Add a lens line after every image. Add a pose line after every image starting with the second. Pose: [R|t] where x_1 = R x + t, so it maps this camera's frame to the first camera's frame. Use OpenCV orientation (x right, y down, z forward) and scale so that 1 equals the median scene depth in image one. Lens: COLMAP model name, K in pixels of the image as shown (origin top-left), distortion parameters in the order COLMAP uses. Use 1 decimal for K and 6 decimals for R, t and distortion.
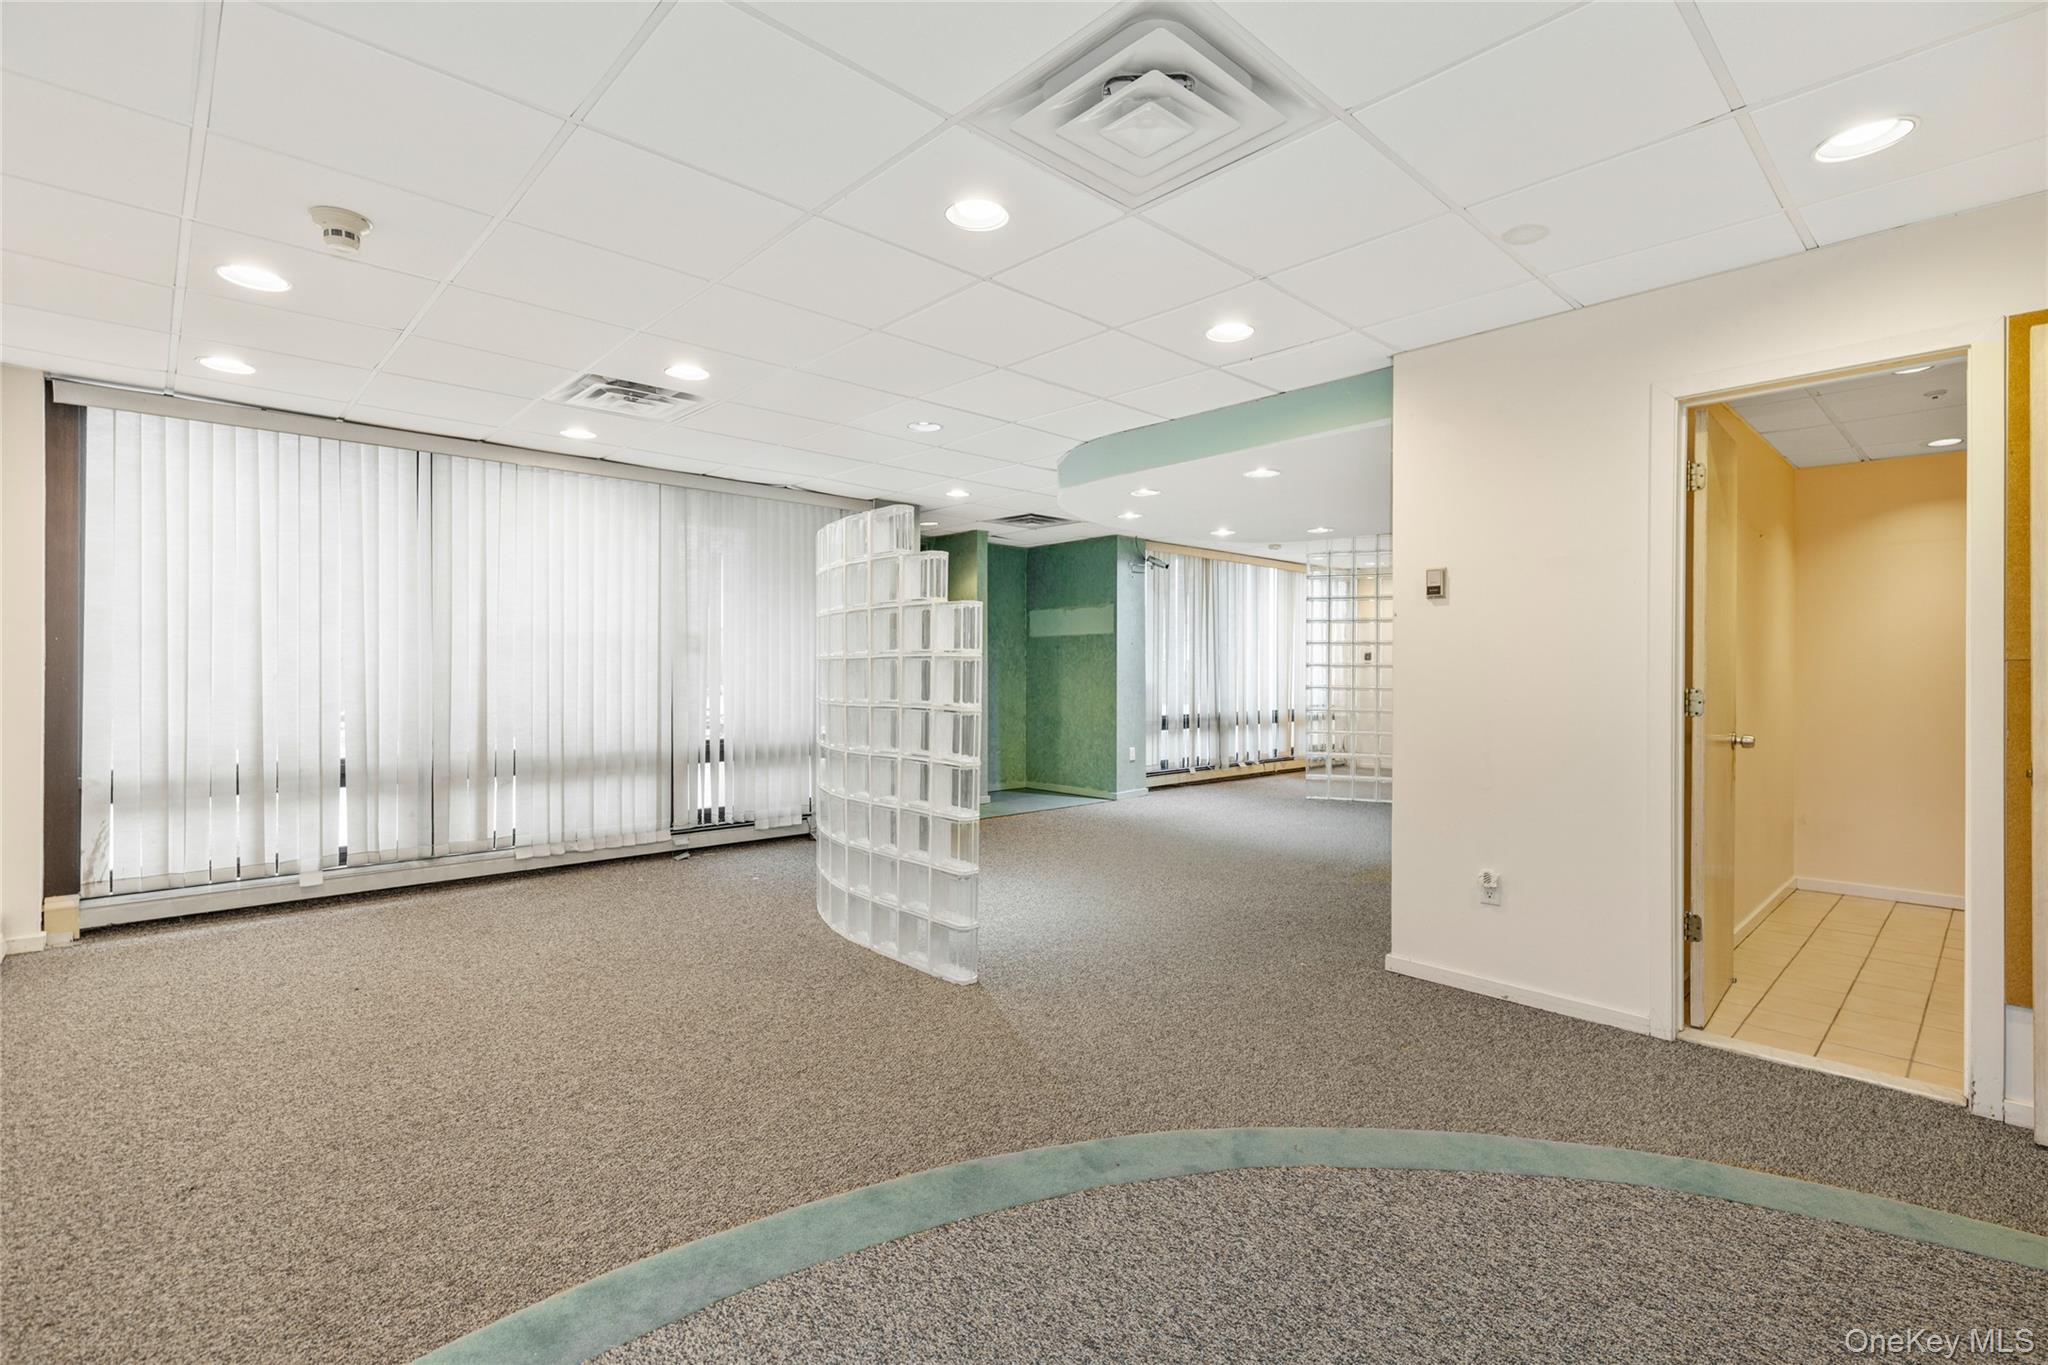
lens RADIAL K [[922.9, 0, 1048.2], [0, 922.9, 663.0], [0, 0, 1]] dist [0.010185, -0.002918]
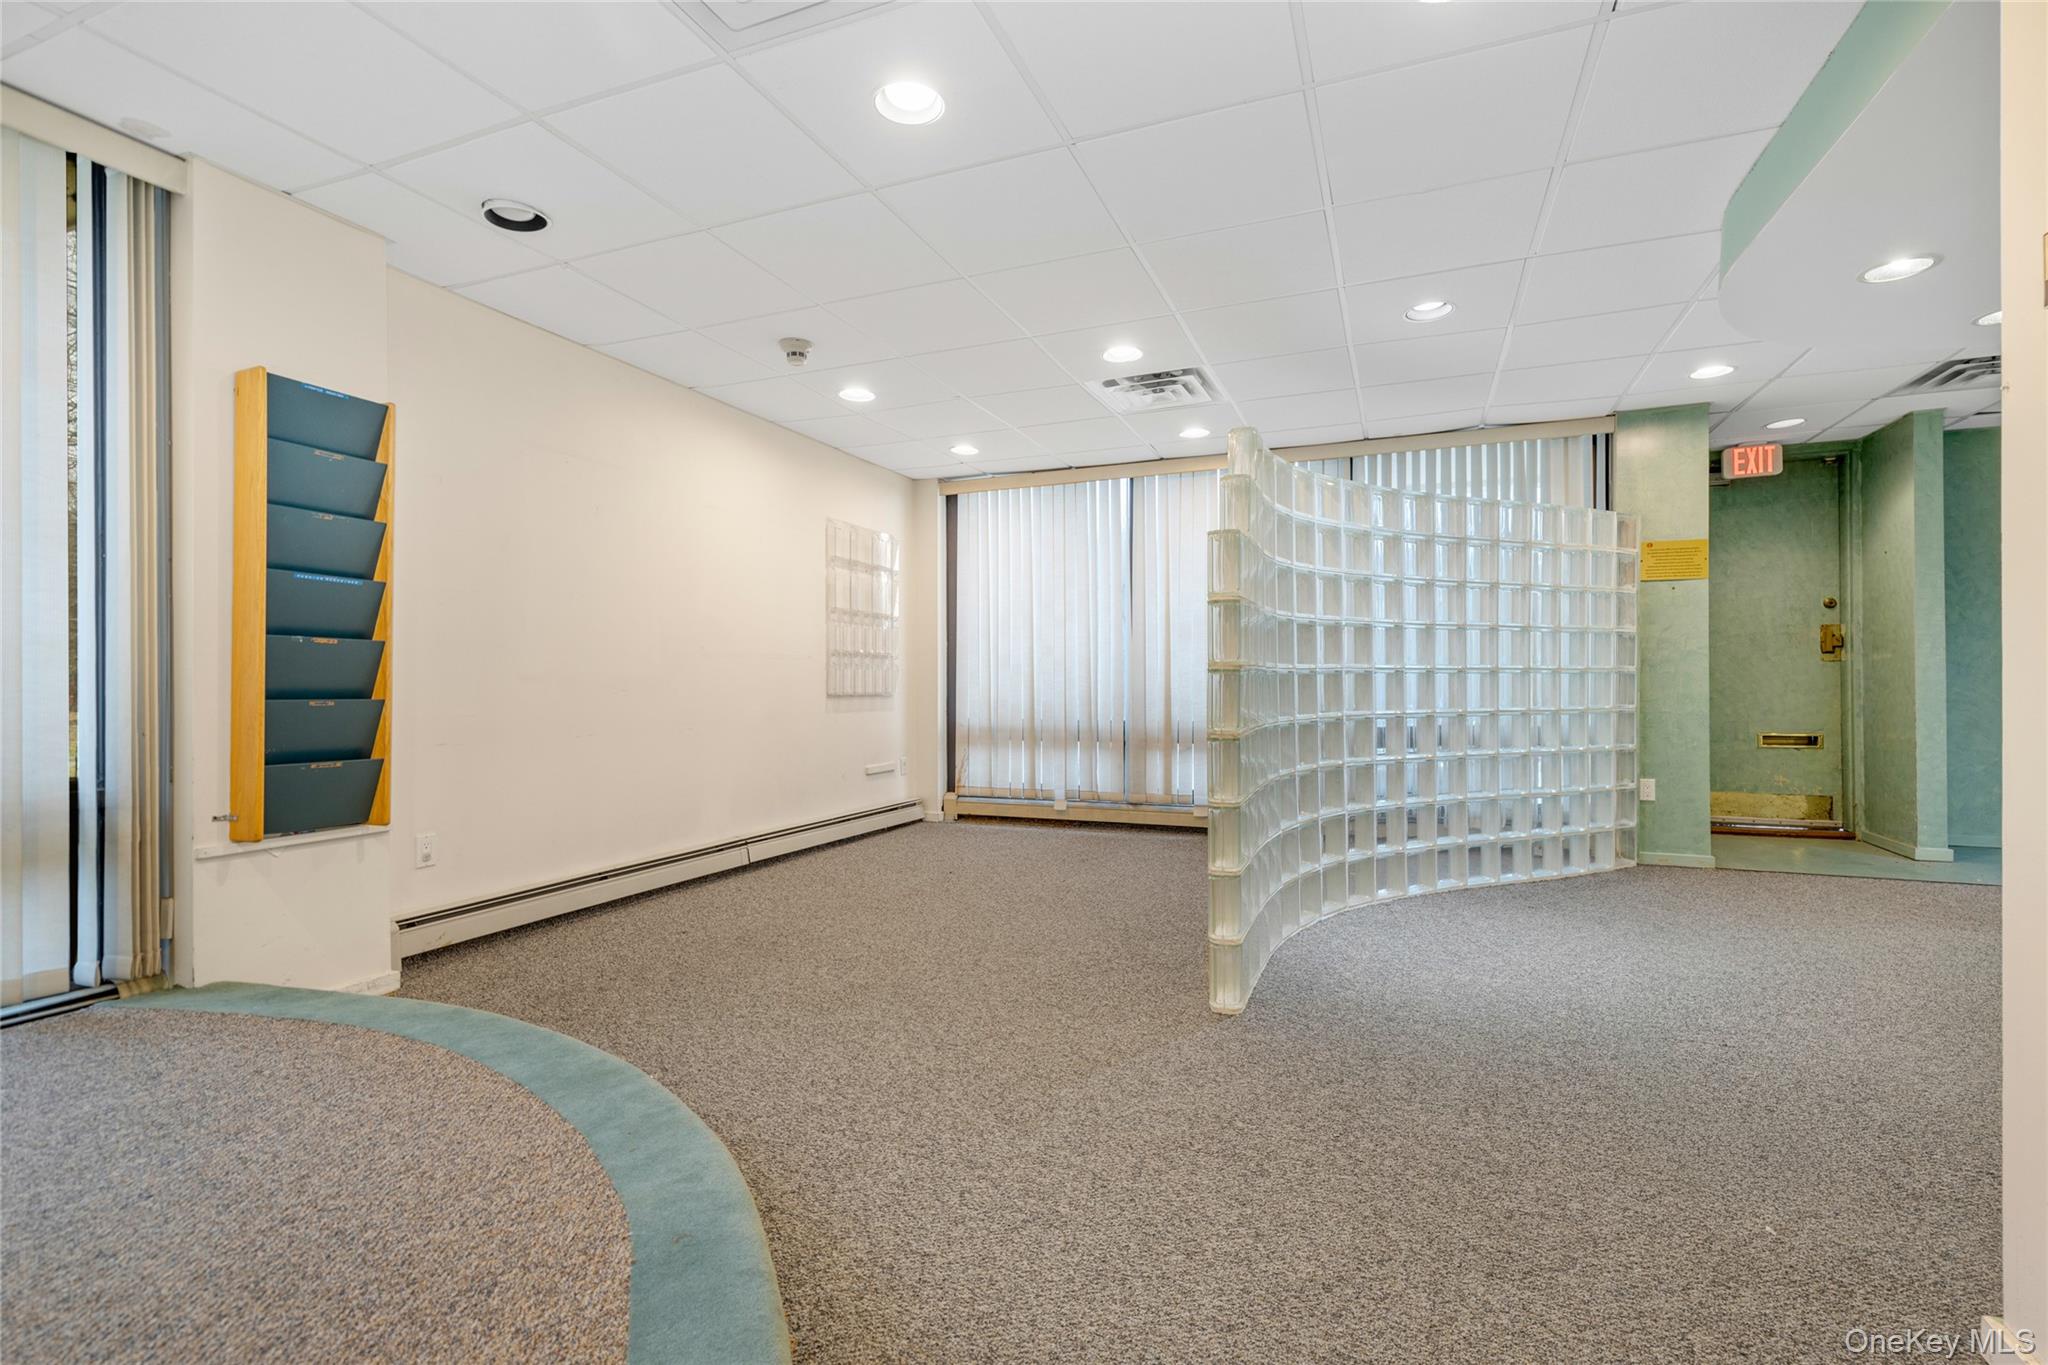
lens RADIAL K [[922.9, 0, 1065.1], [0, 922.9, 676.7], [0, 0, 1]] dist [0.010185, -0.002918]
pose [[0.423979, -0.009810, -0.905619, 0.458119], [0.016874, 0.999853, -0.002931, 0.045573], [0.905515, -0.014039, 0.424082, 0.428469]]
